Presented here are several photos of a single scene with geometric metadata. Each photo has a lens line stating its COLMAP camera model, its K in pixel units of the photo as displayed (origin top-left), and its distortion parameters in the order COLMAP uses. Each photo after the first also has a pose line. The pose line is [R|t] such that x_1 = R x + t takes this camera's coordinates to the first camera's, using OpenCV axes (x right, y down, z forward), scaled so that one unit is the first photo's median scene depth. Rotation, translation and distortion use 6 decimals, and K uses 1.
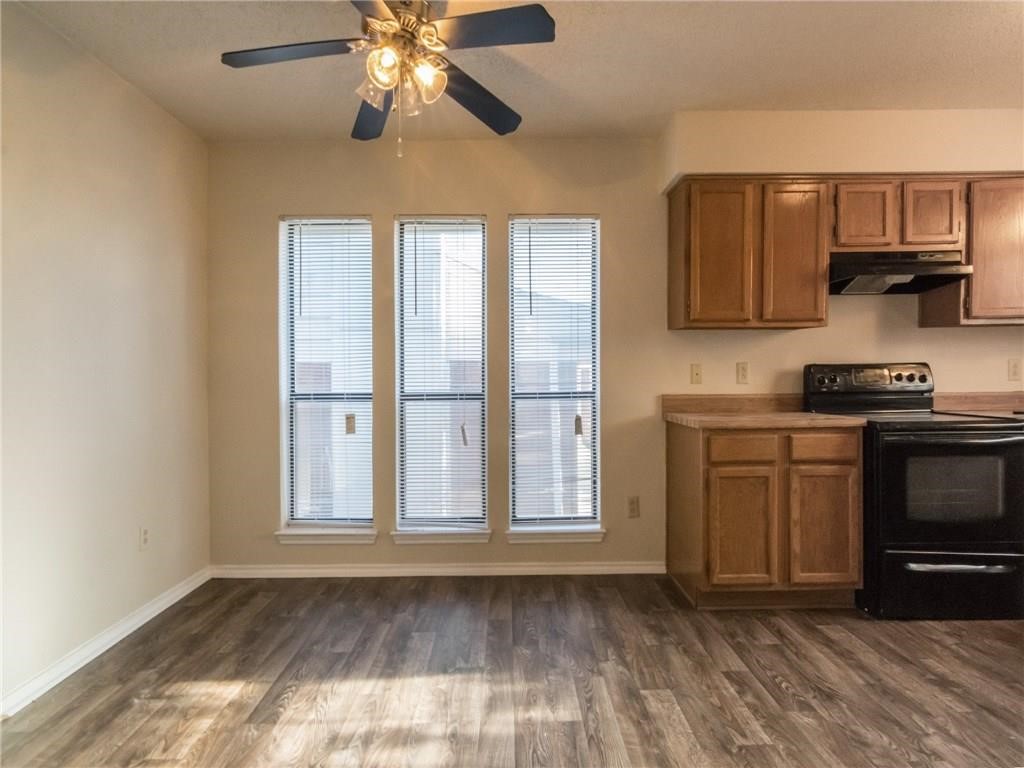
lens RADIAL K [[507.0, 0, 512.0], [0, 507.0, 384.0], [0, 0, 1]] dist [0.001354, -0.000348]
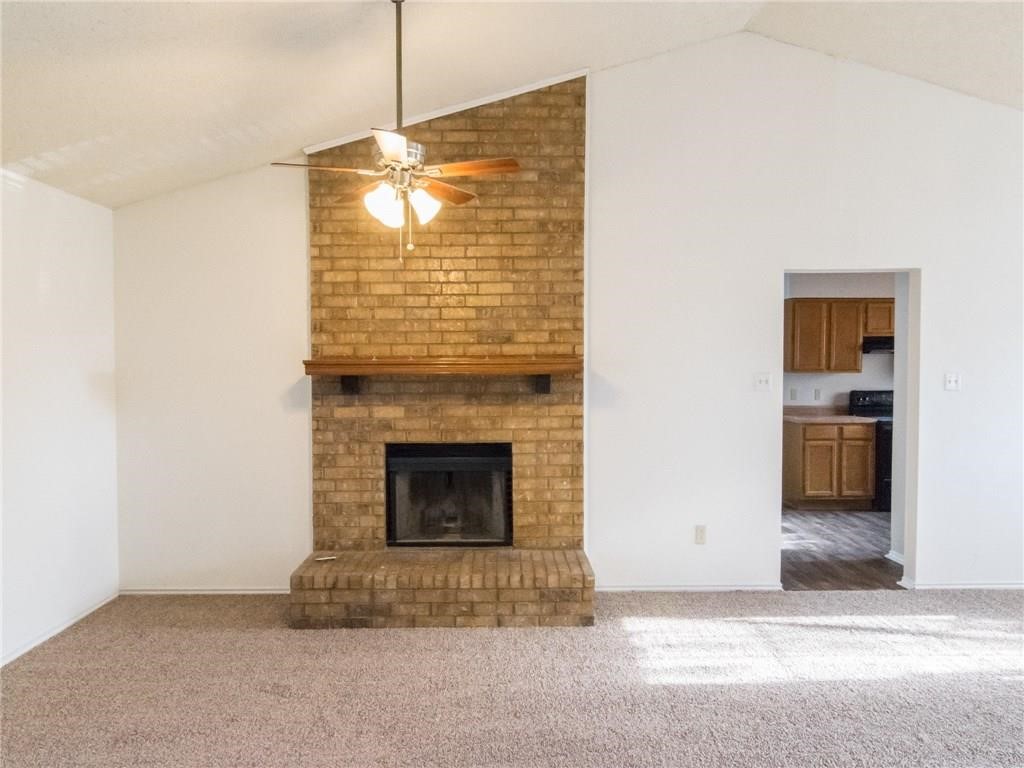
lens RADIAL K [[623.1, 0, 512.0], [0, 623.1, 384.0], [0, 0, 1]] dist [-0.001464, -0.000568]
pose [[0.999922, 0.002292, 0.012281, -0.798245], [-0.002578, 0.999726, 0.023287, -0.124831], [-0.012224, -0.023317, 0.999653, -1.459946]]
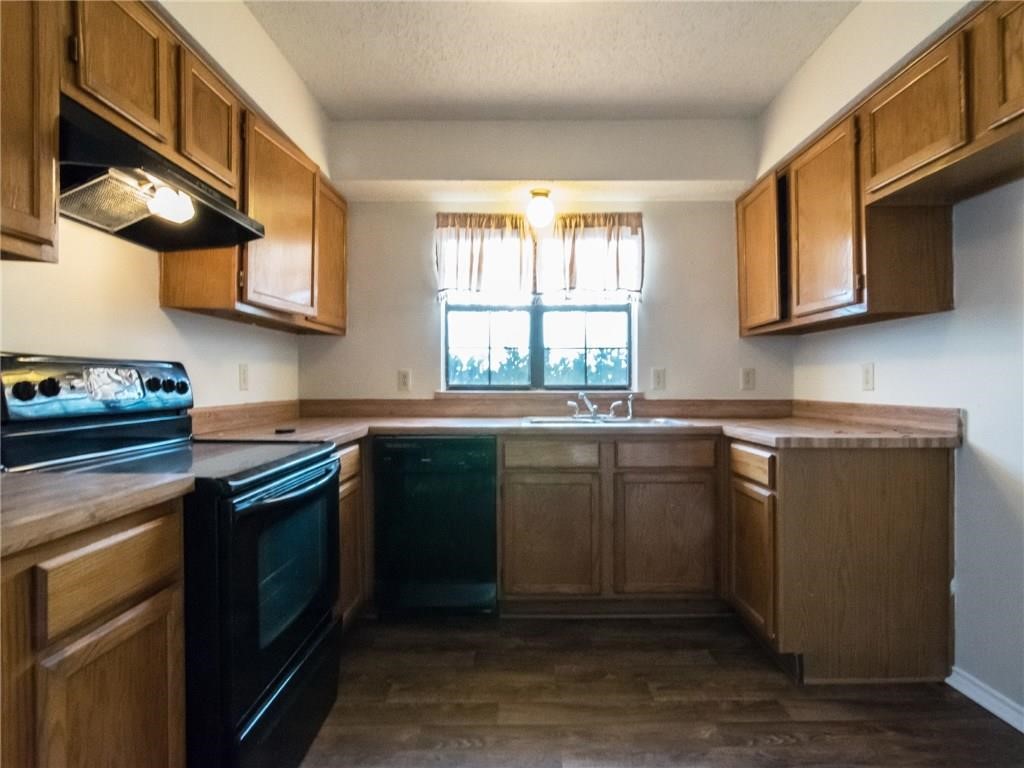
lens RADIAL K [[507.0, 0, 512.0], [0, 507.0, 384.0], [0, 0, 1]] dist [0.001354, -0.000348]
pose [[0.017283, 0.011341, 0.999786, 0.206964], [-0.001640, 0.999935, -0.011315, -0.008695], [-0.999849, -0.001445, 0.017300, 0.615405]]
